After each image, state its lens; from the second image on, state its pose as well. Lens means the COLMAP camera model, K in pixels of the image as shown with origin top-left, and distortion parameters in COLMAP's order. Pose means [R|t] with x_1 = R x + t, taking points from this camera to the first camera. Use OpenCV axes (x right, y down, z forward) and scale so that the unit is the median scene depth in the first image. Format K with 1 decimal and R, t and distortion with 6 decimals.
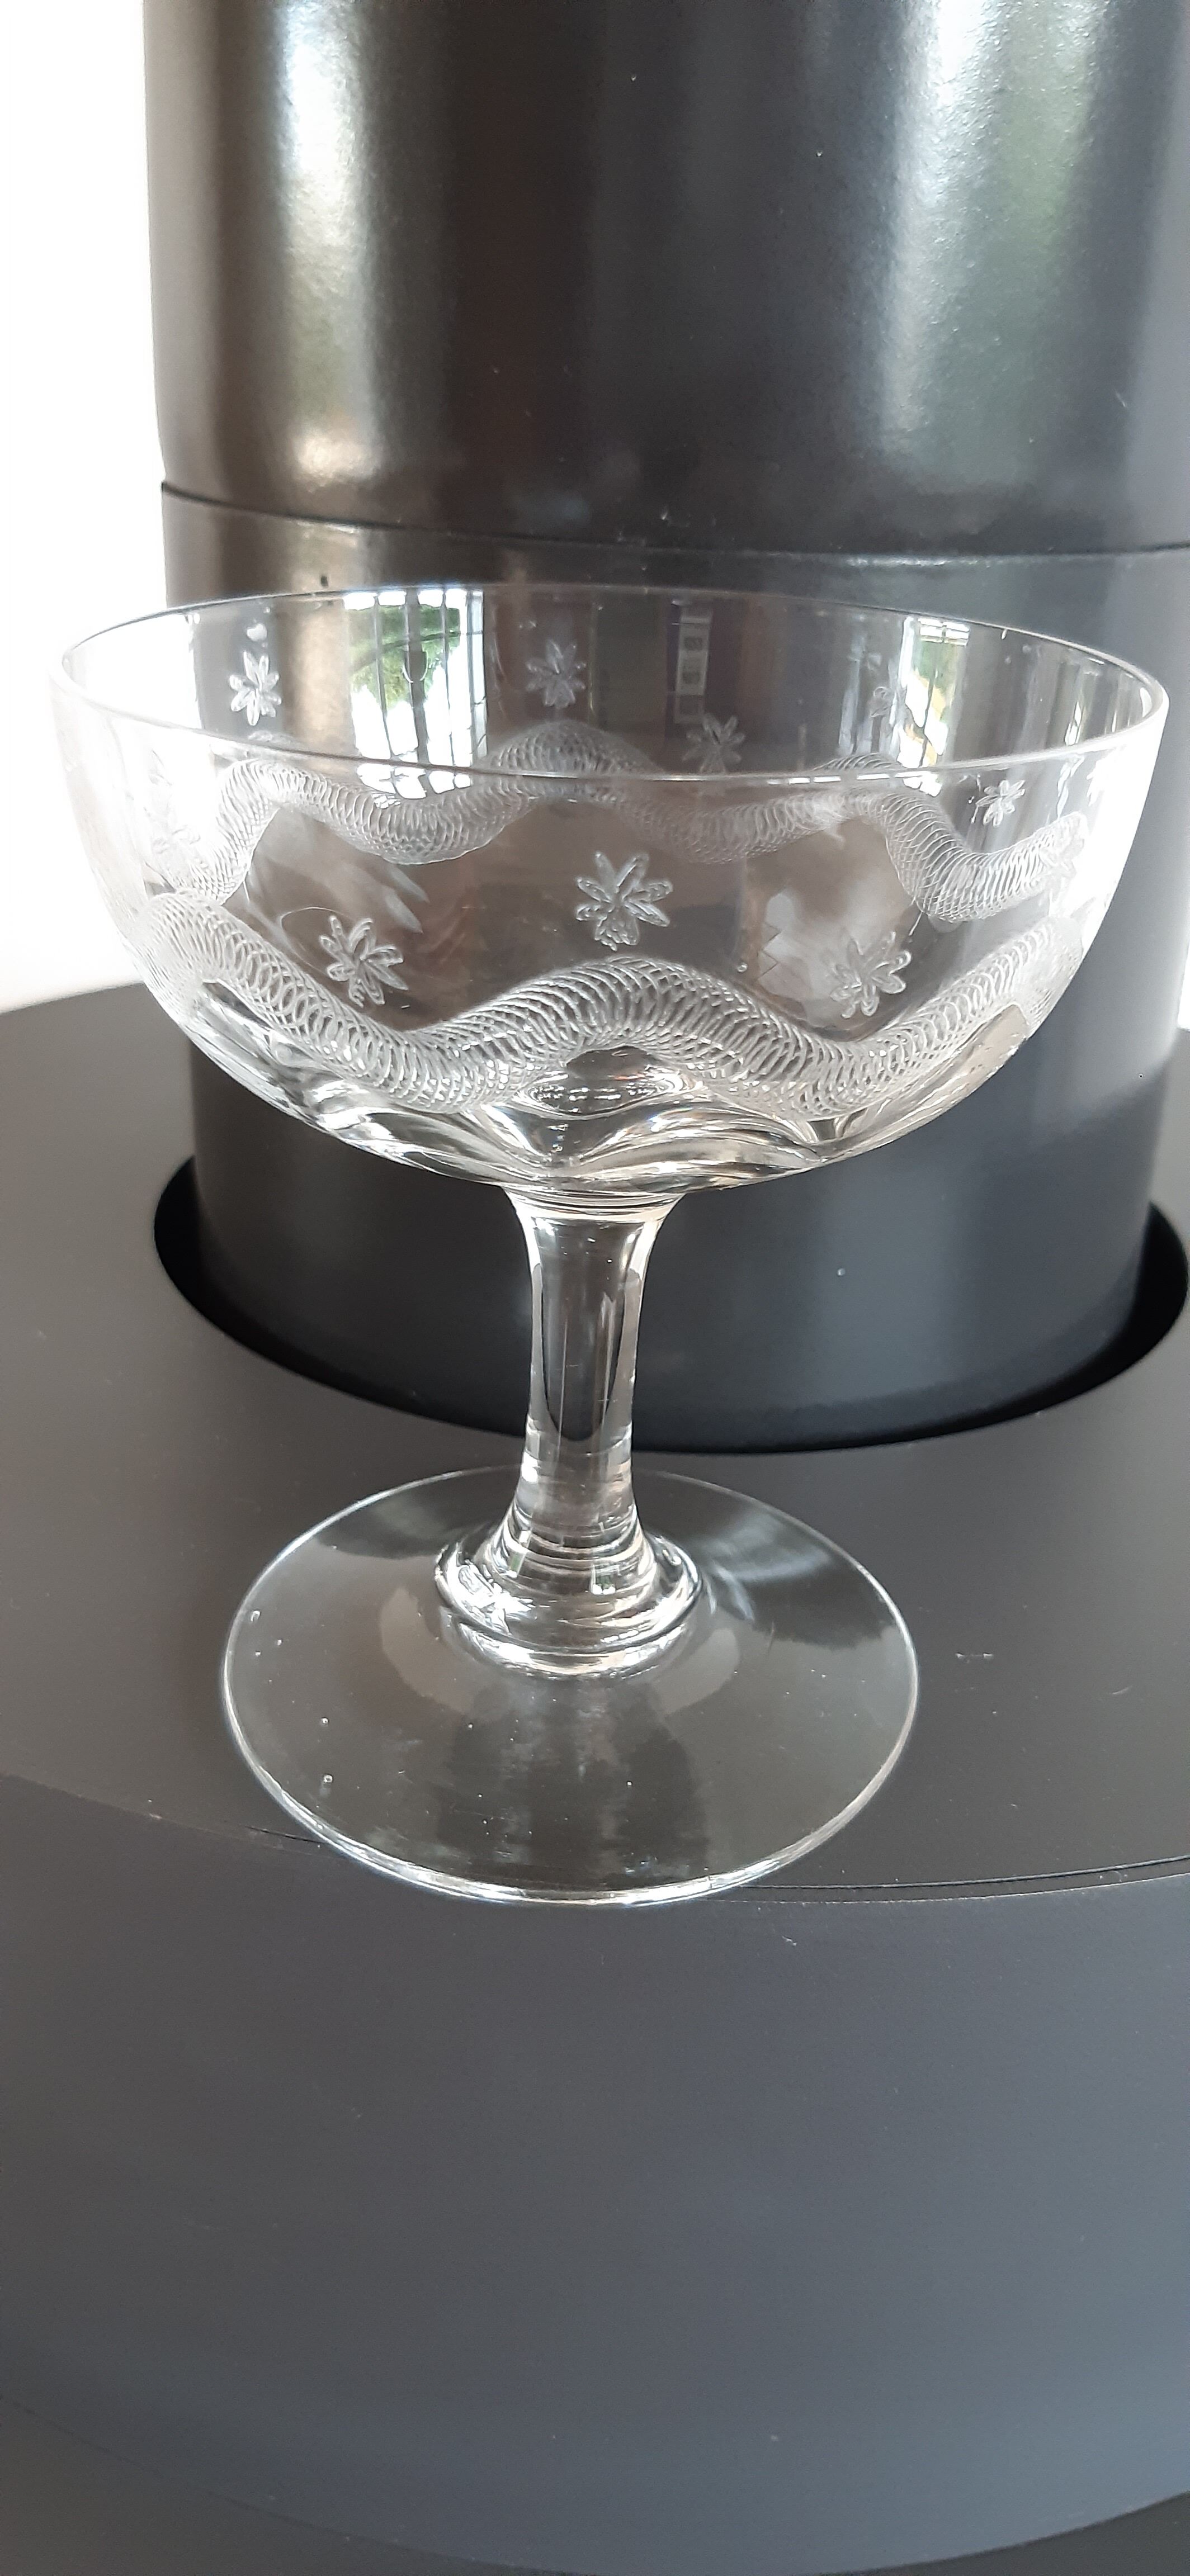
lens RADIAL K [[2081.6, 0, 596.2], [0, 2081.6, 1287.3], [0, 0, 1]] dist [0.049848, -0.117856]
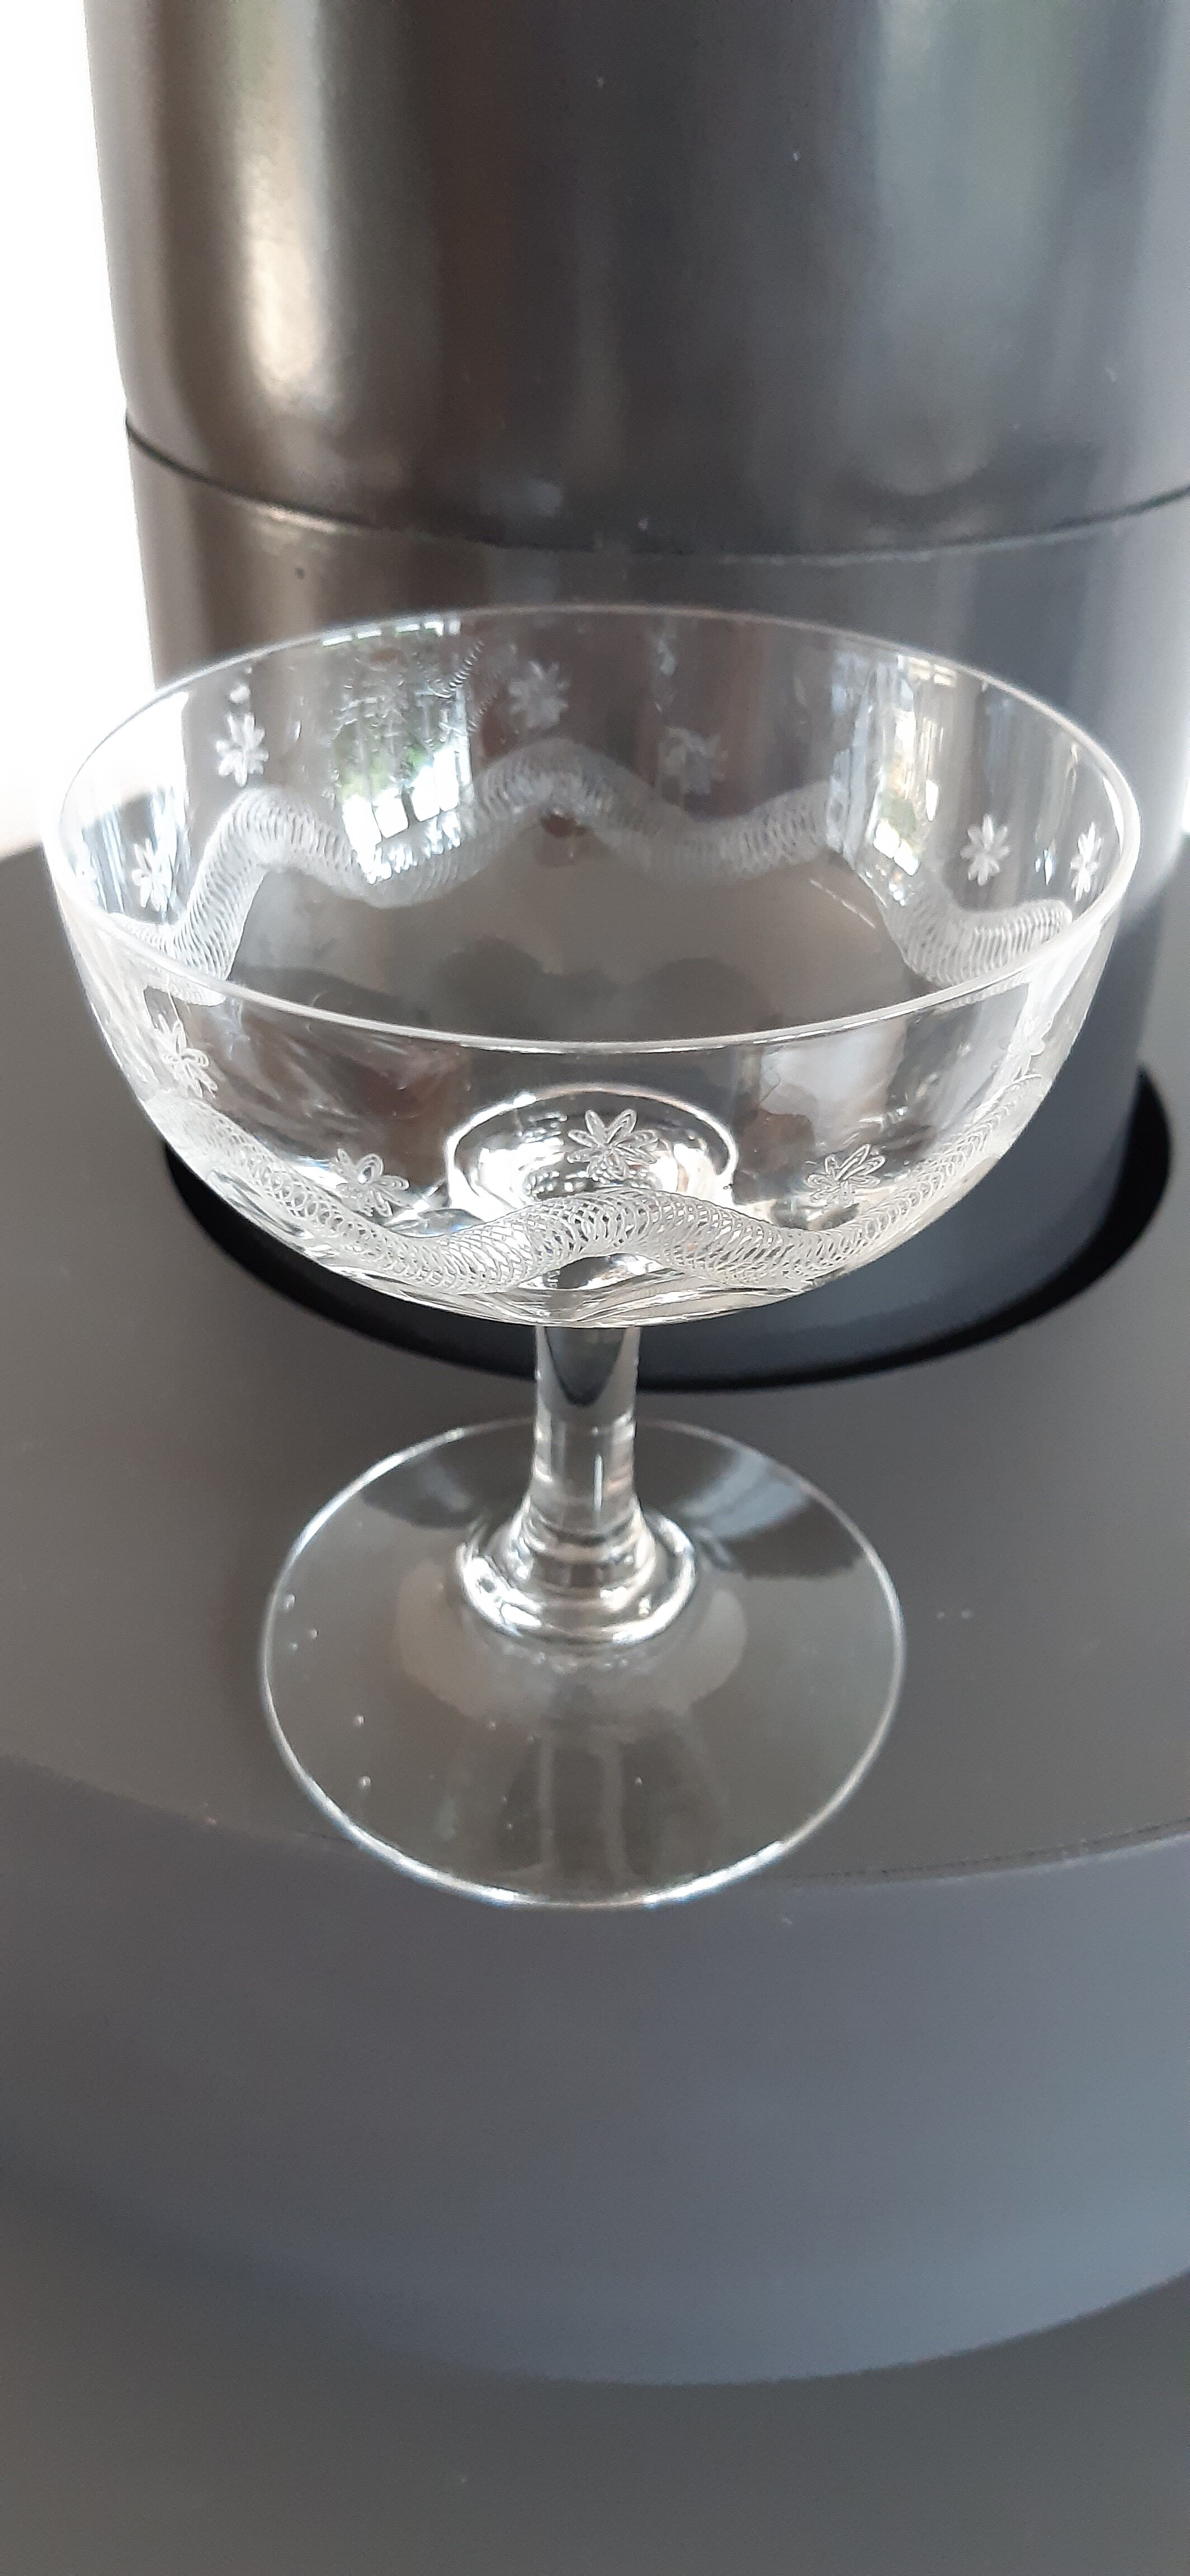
lens RADIAL K [[2081.6, 0, 596.2], [0, 2081.6, 1287.3], [0, 0, 1]] dist [0.049848, -0.117856]
pose [[0.999613, -0.027708, -0.002573, 0.003035], [0.027726, 0.983779, 0.177230, -0.203227], [-0.002379, -0.177233, 0.984166, -0.036221]]
